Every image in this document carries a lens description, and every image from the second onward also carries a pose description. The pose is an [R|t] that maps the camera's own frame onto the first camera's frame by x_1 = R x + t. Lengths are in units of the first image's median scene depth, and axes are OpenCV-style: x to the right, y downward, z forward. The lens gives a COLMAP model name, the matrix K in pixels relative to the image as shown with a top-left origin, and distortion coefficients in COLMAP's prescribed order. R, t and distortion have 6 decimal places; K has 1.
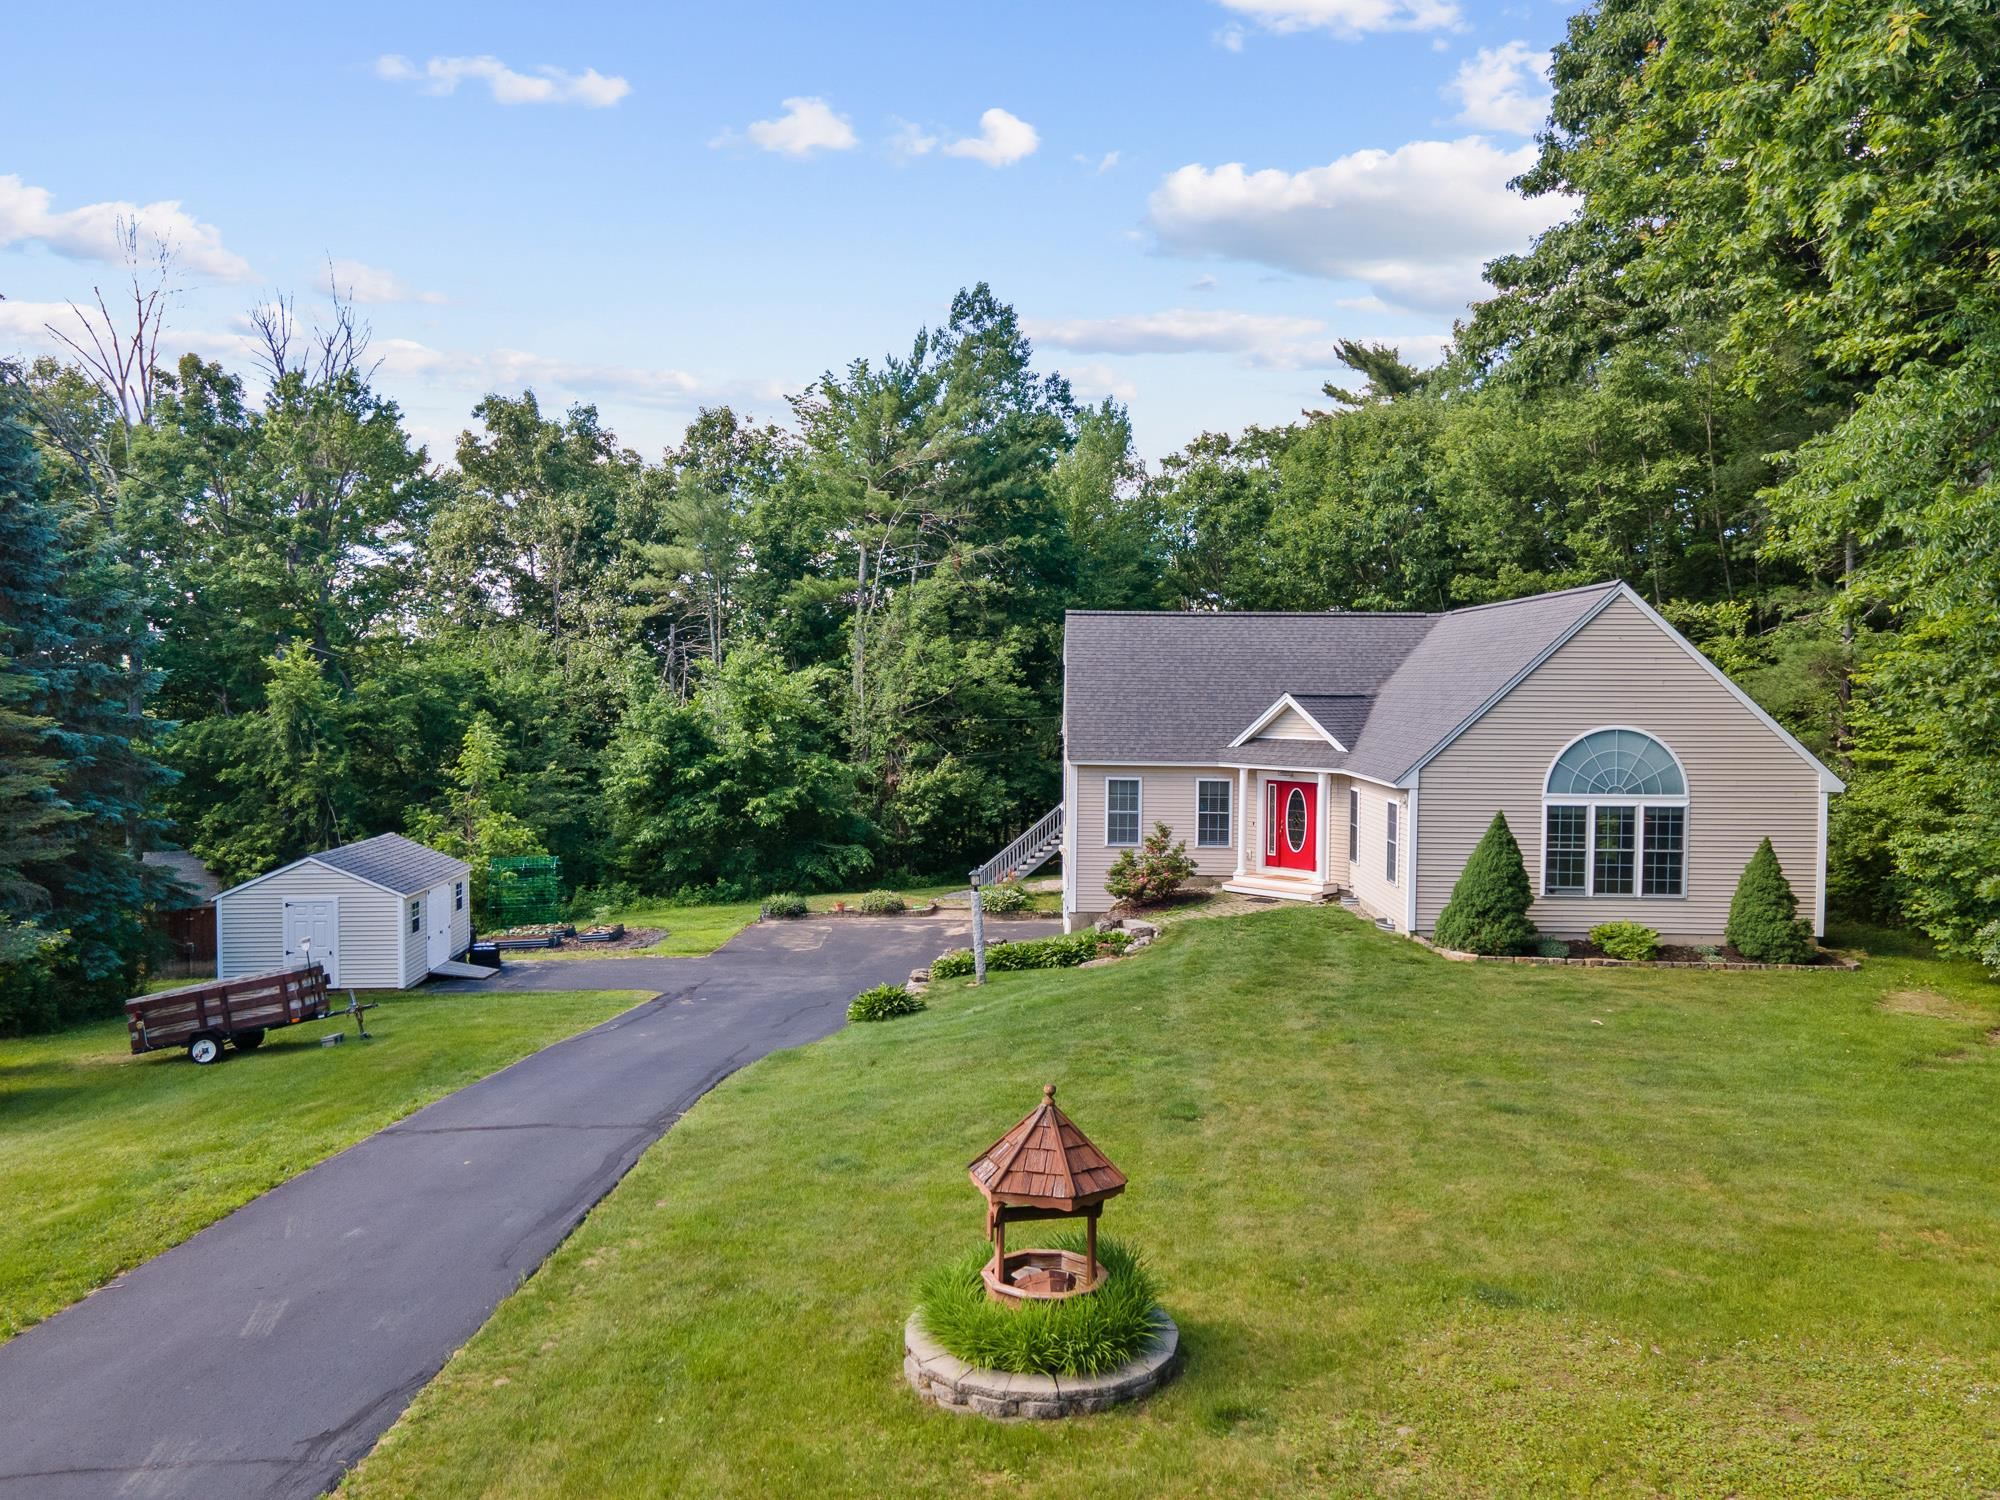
lens RADIAL K [[1451.6, 0, 993.1], [0, 1451.6, 752.0], [0, 0, 1]] dist [0.013215, 0.062317]
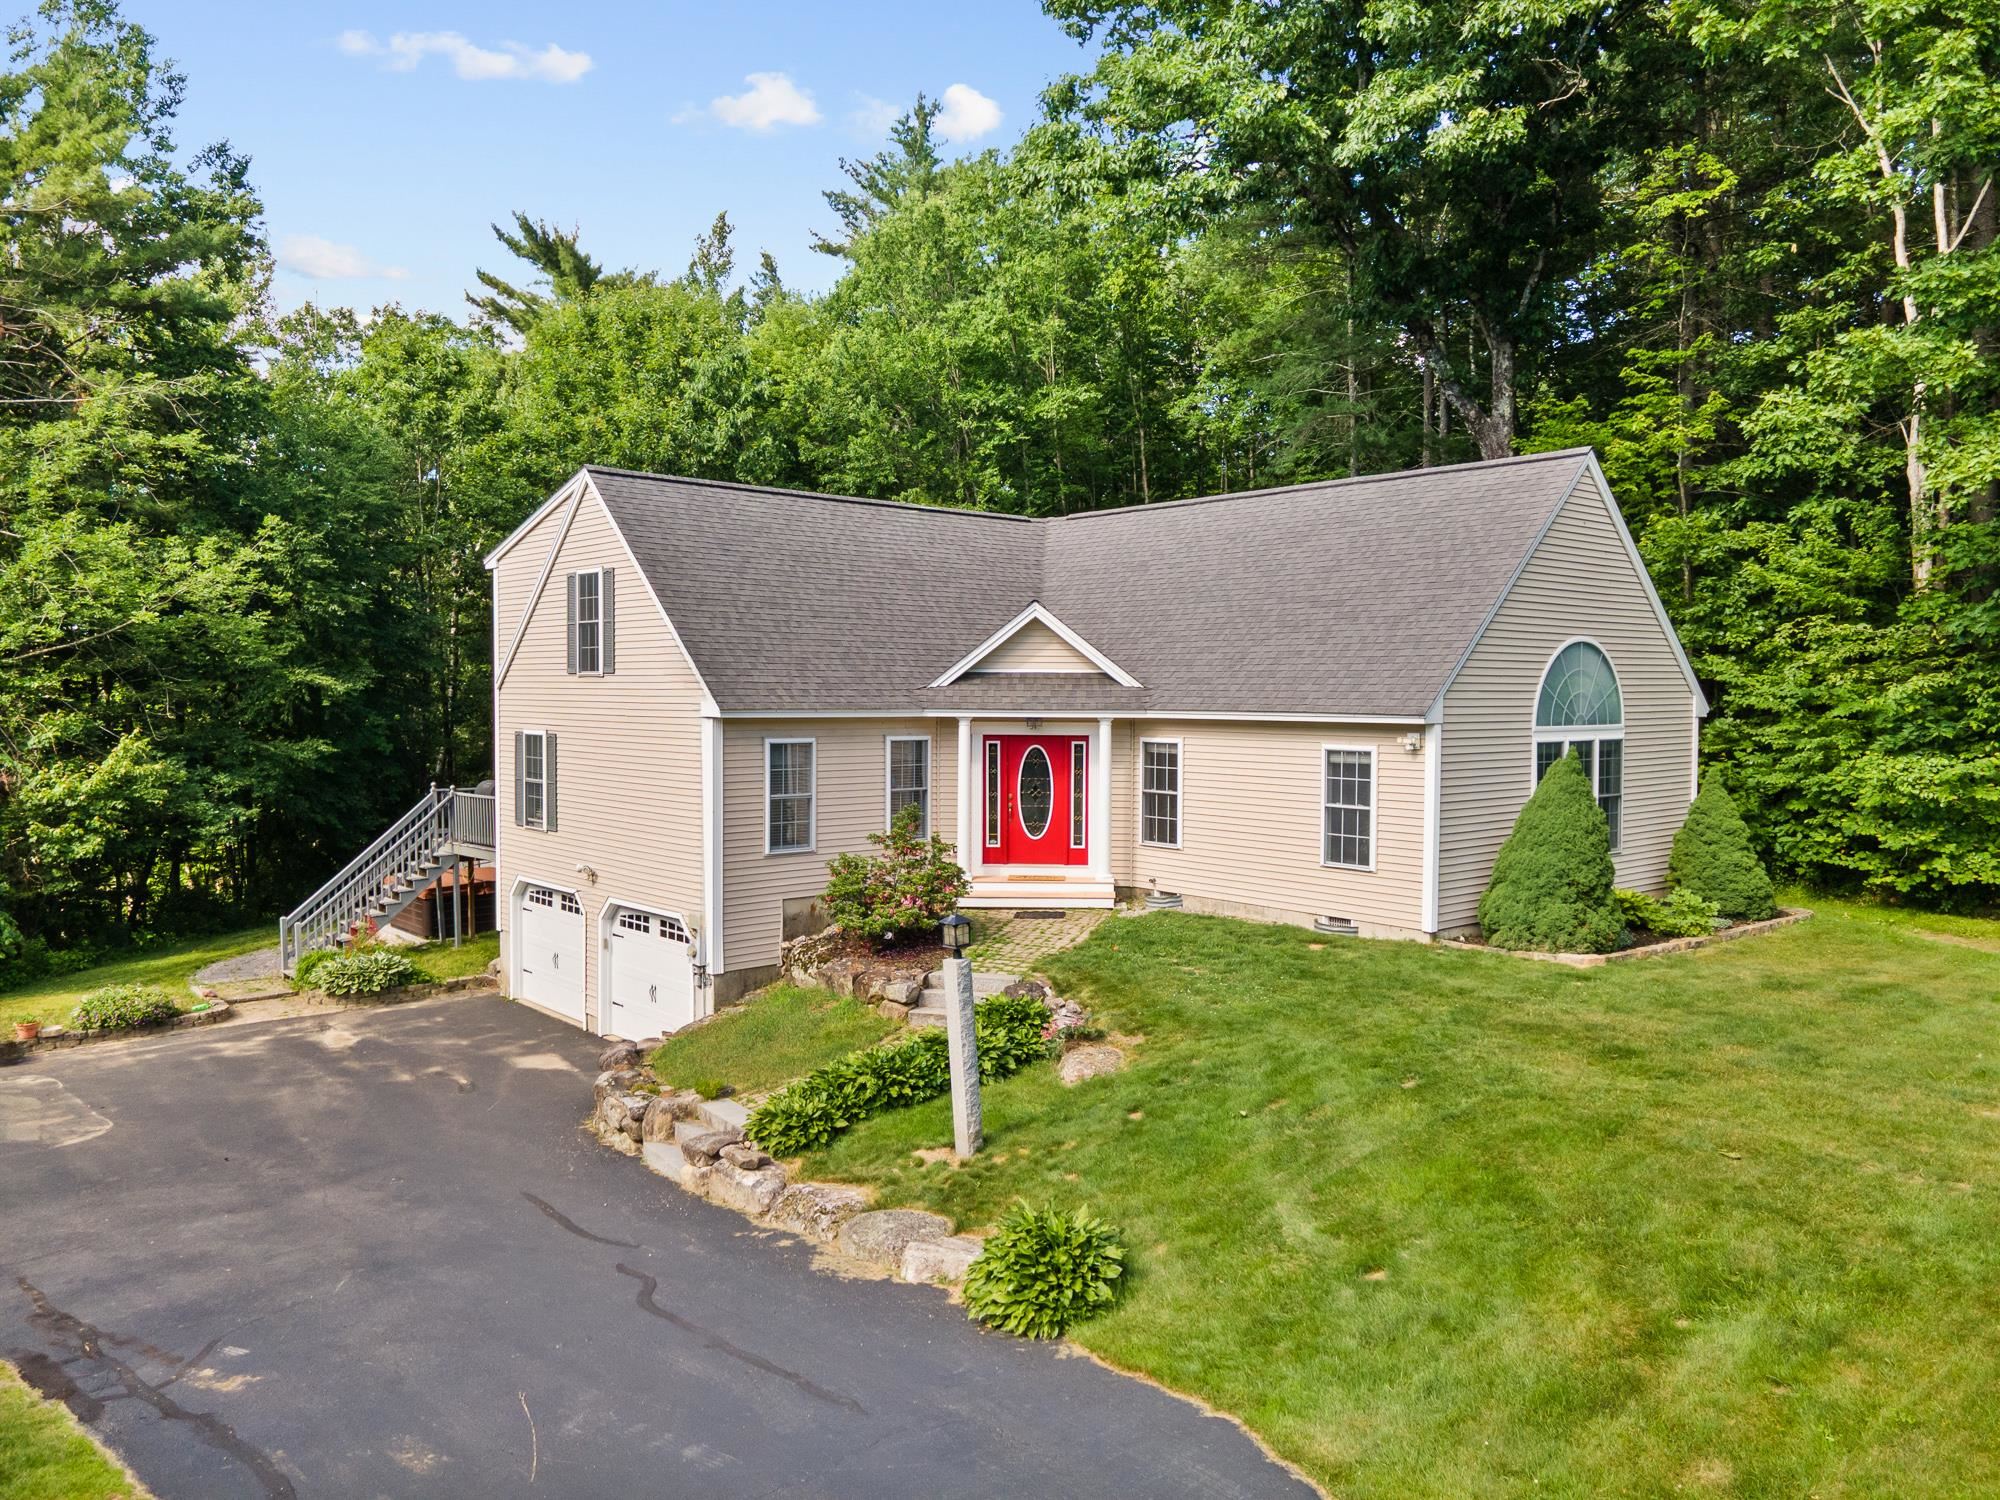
lens RADIAL K [[1451.6, 0, 993.1], [0, 1451.6, 752.0], [0, 0, 1]] dist [0.013215, 0.062317]
pose [[0.734031, -0.033490, 0.678290, -0.262275], [0.031827, 0.999382, 0.014902, 0.017294], [-0.678370, 0.010650, 0.734643, 0.512825]]
